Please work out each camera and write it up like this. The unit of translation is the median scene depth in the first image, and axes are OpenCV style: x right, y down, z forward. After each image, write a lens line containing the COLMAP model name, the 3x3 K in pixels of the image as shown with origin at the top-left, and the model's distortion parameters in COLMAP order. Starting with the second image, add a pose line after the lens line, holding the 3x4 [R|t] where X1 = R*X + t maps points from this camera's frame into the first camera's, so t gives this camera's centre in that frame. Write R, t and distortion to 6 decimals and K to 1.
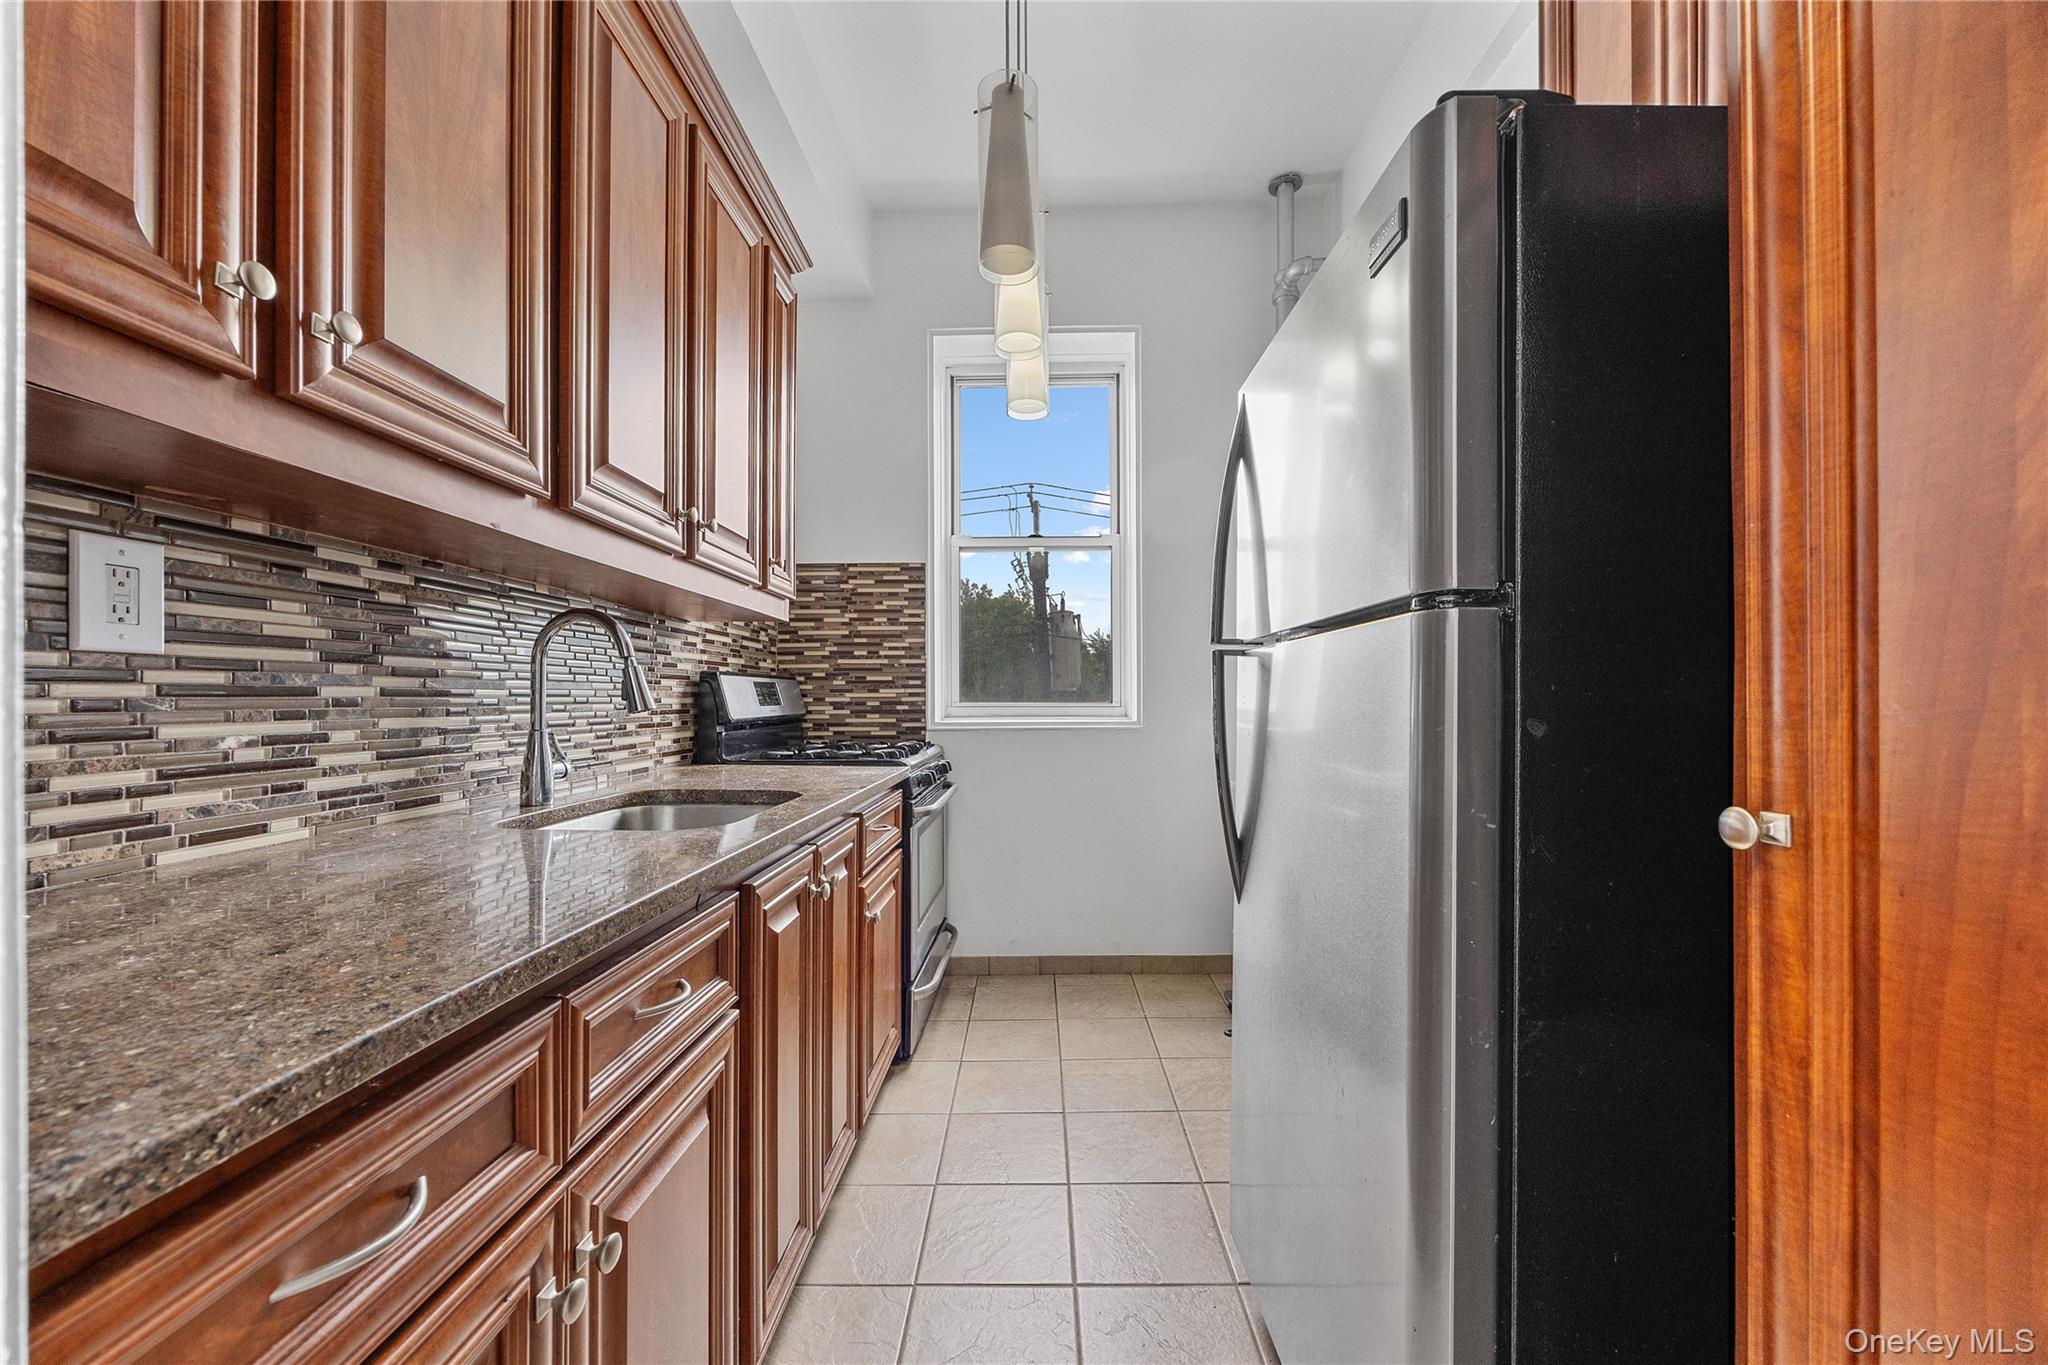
lens RADIAL K [[792.7, 0, 1025.4], [0, 792.7, 721.4], [0, 0, 1]] dist [0.000174, 0.000358]
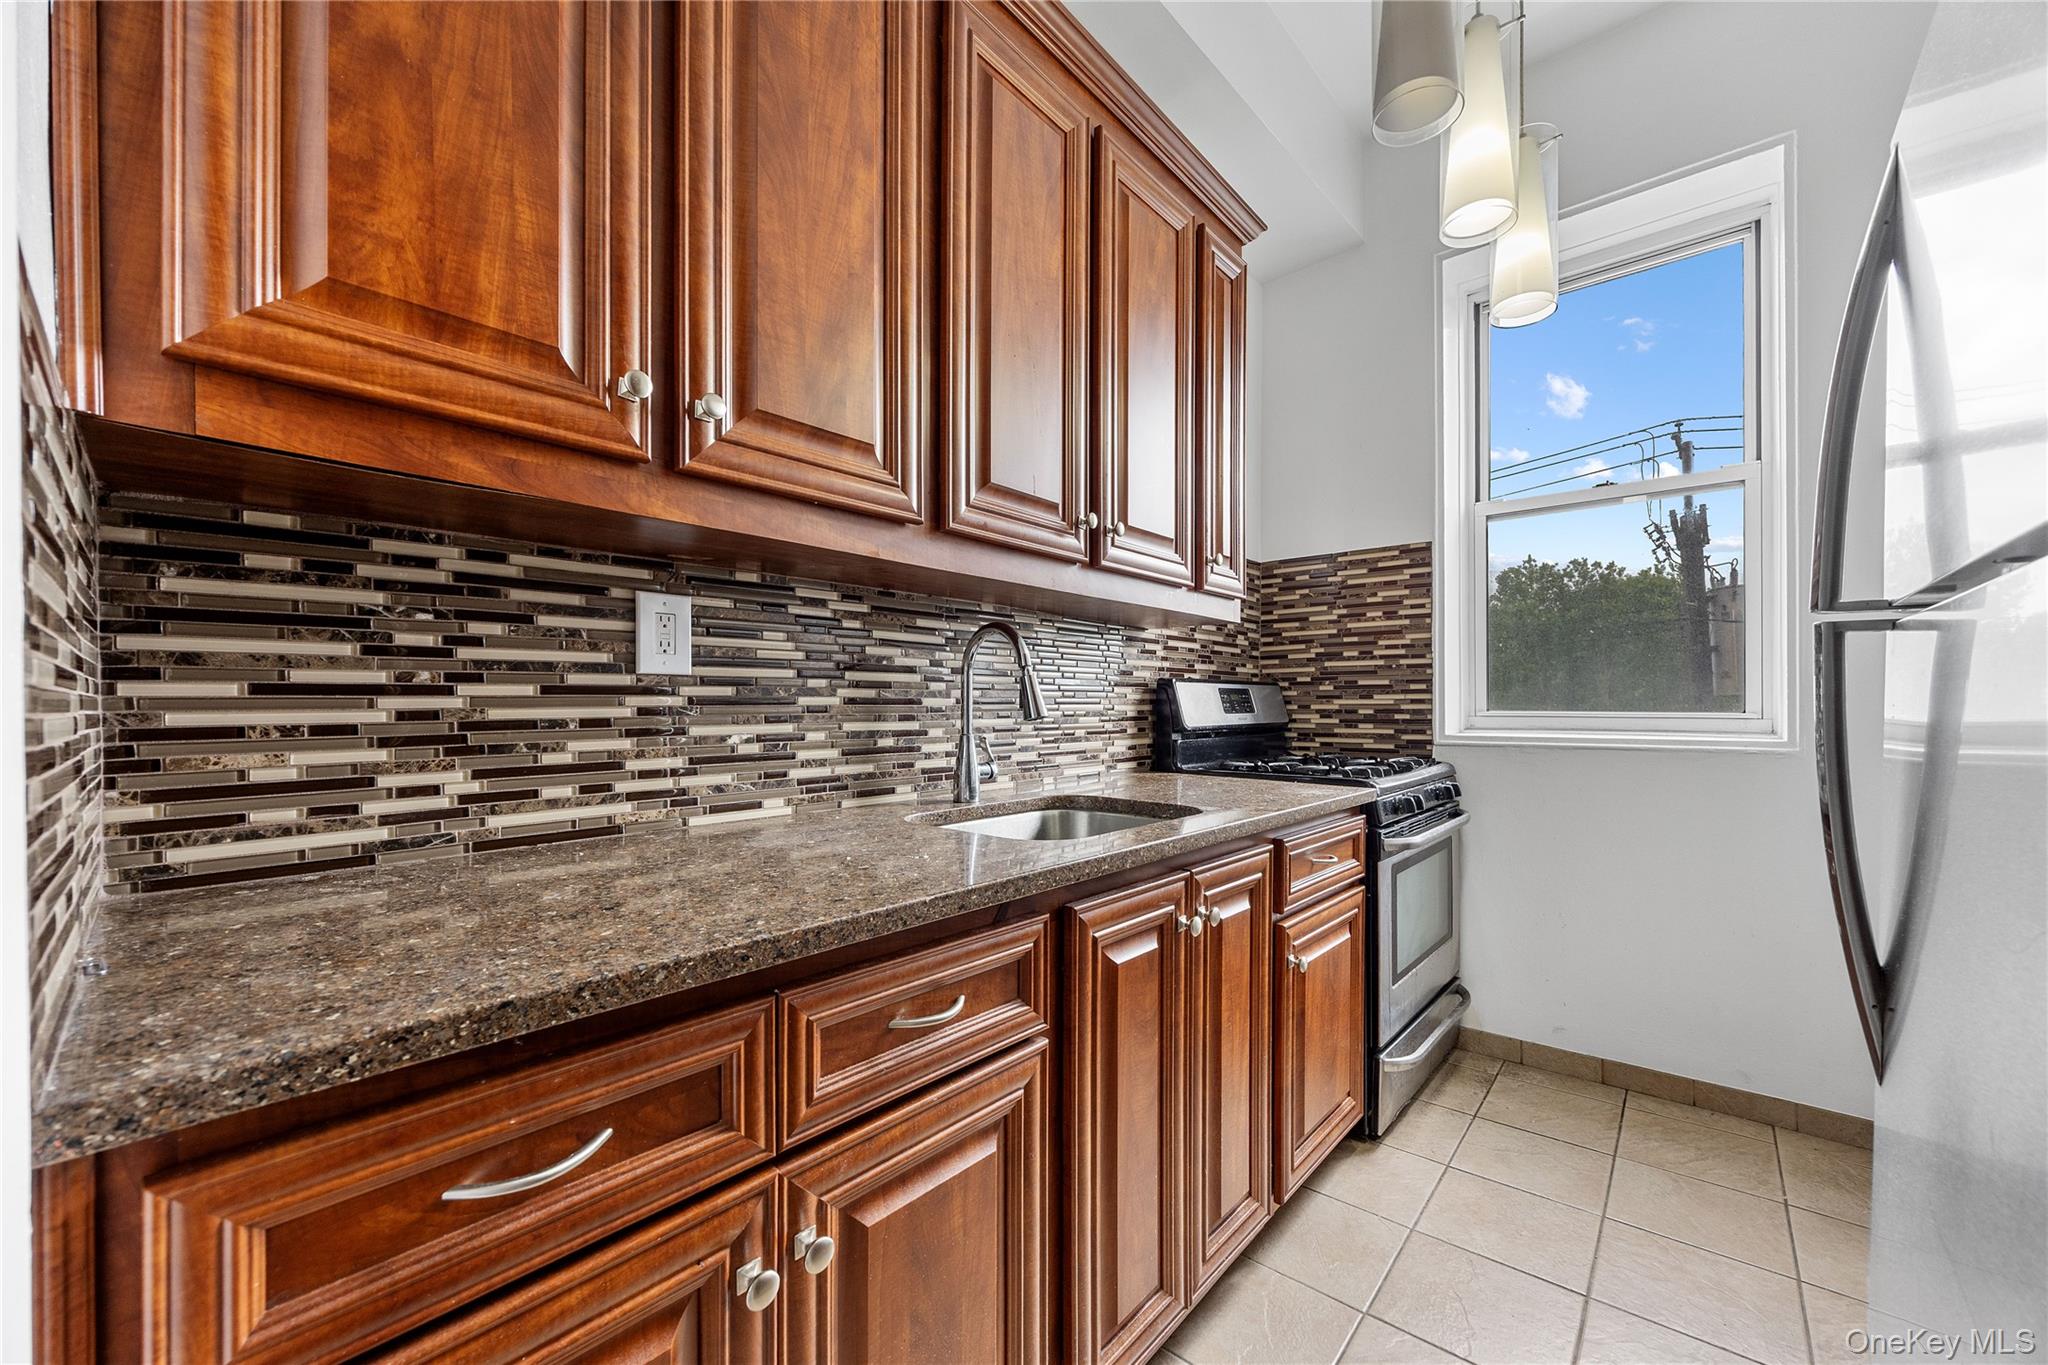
lens RADIAL K [[792.7, 0, 1025.4], [0, 792.7, 721.4], [0, 0, 1]] dist [0.000174, 0.000358]
pose [[0.765419, 0.014415, -0.643370, 0.167462], [-0.019282, 0.999814, -0.000539, -0.008564], [0.643243, 0.012818, 0.765555, 0.202270]]
